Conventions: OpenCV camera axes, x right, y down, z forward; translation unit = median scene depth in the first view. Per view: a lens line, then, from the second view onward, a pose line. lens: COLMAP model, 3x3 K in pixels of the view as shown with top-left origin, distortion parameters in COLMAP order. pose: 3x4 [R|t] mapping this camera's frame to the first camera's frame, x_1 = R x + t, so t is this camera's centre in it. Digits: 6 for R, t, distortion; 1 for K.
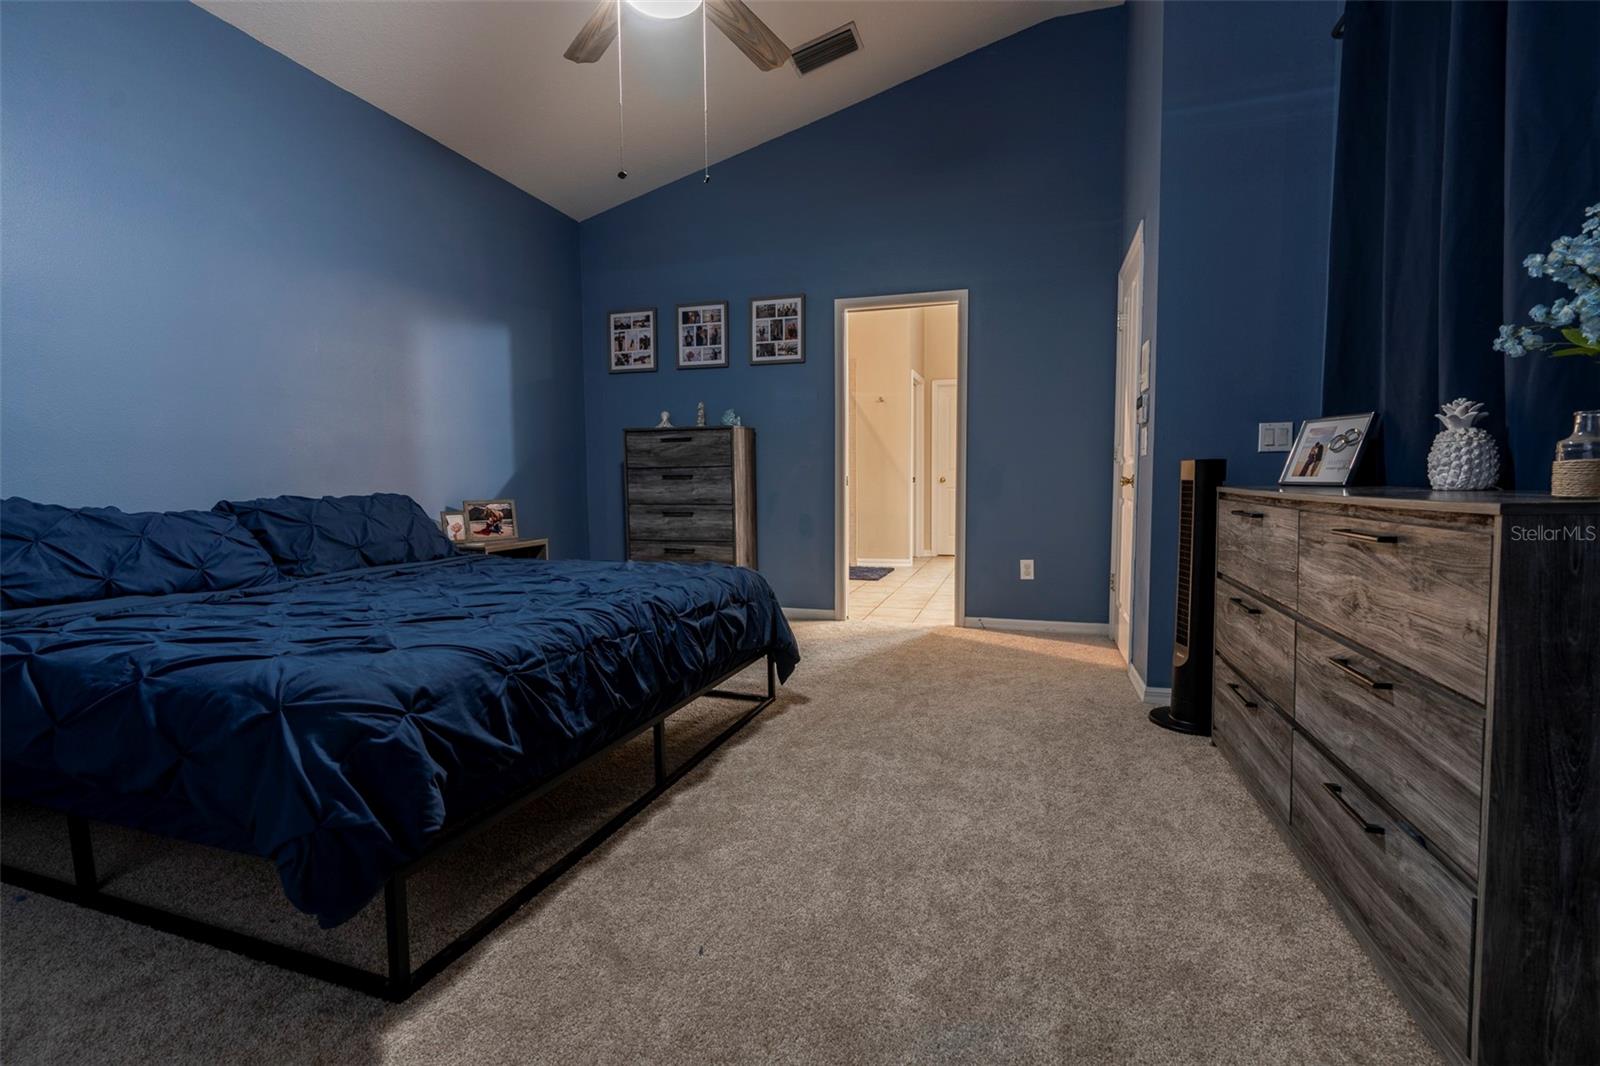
lens RADIAL K [[718.5, 0, 800.0], [0, 718.5, 533.0], [0, 0, 1]] dist [-0.007758, 0.000965]
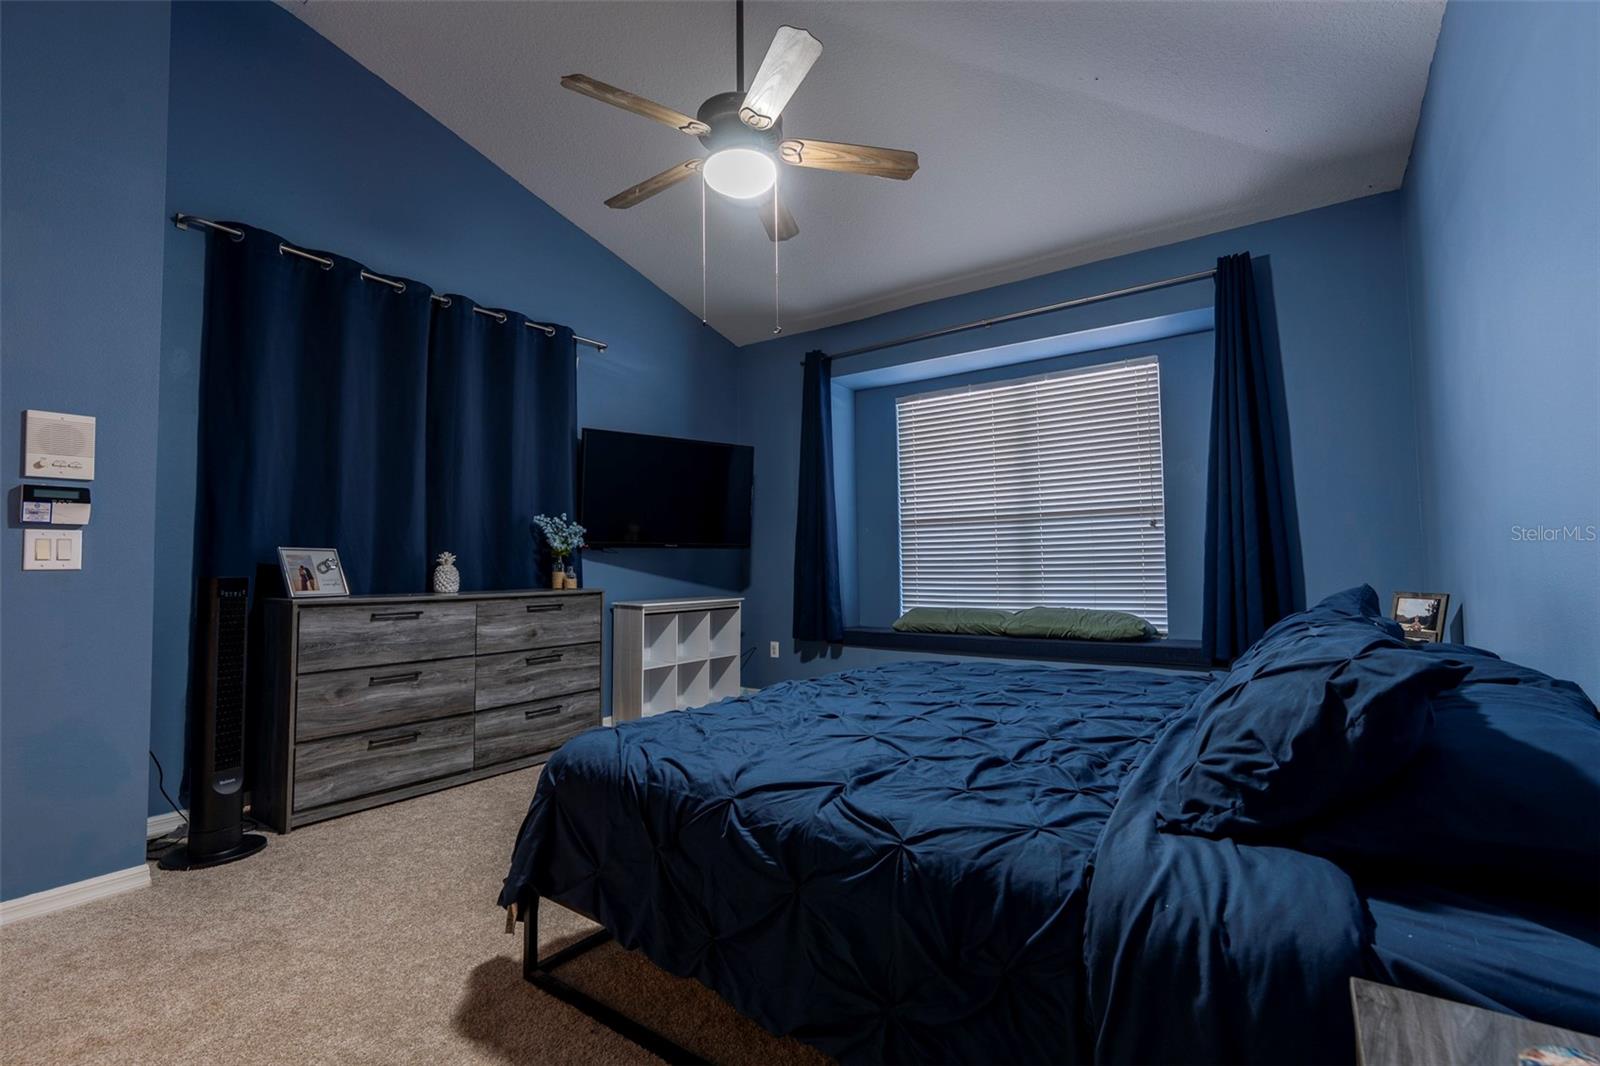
lens RADIAL K [[718.5, 0, 800.0], [0, 718.5, 533.0], [0, 0, 1]] dist [-0.007758, 0.000965]
pose [[-0.958825, 0.028489, 0.282565, -0.770557], [0.035385, 0.999187, 0.019329, -0.242412], [-0.281785, 0.028532, -0.959053, 2.741321]]
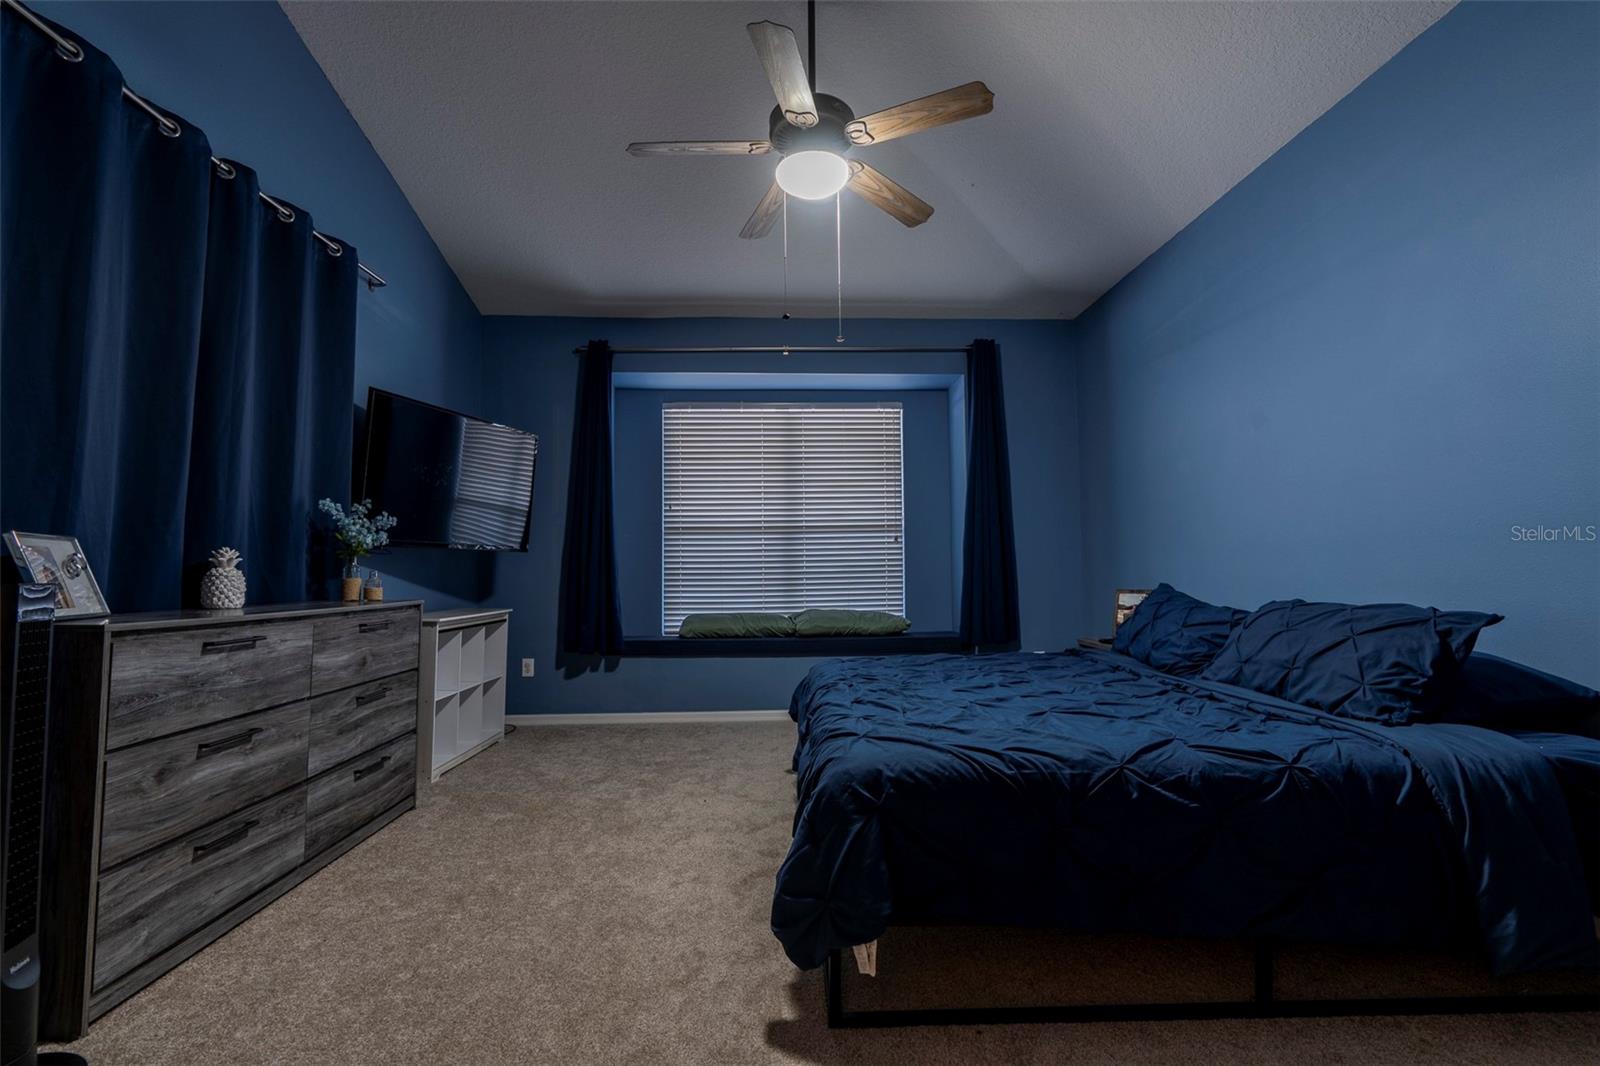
lens RADIAL K [[718.5, 0, 800.0], [0, 718.5, 533.0], [0, 0, 1]] dist [-0.007758, 0.000965]
pose [[-0.931422, -0.007312, -0.363868, 0.330427], [-0.012918, 0.999832, 0.012974, -0.242381], [0.363712, 0.016785, -0.931360, 2.711071]]
